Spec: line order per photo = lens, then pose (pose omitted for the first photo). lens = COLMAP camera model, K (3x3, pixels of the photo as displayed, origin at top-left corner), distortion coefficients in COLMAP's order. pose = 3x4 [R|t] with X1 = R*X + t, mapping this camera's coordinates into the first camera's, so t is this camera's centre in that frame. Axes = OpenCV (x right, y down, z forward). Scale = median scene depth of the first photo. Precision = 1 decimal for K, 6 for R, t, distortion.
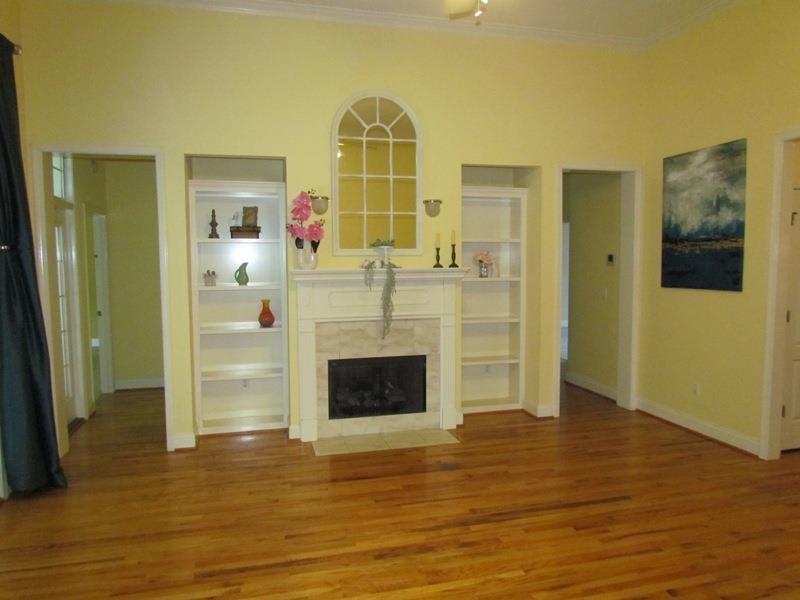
lens RADIAL K [[578.0, 0, 400.0], [0, 578.0, 300.0], [0, 0, 1]] dist [-0.027399, 0.008706]
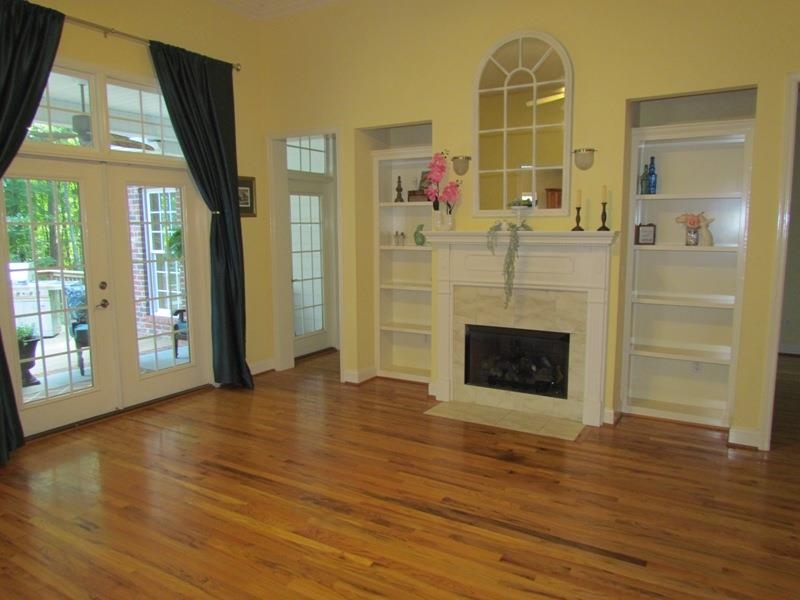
lens RADIAL K [[578.0, 0, 400.0], [0, 578.0, 300.0], [0, 0, 1]] dist [-0.027399, 0.008706]
pose [[0.695362, 0.093510, -0.712550, 0.499446], [-0.052363, 0.995456, 0.079536, -0.009540], [0.716749, -0.017995, 0.697099, 0.236564]]
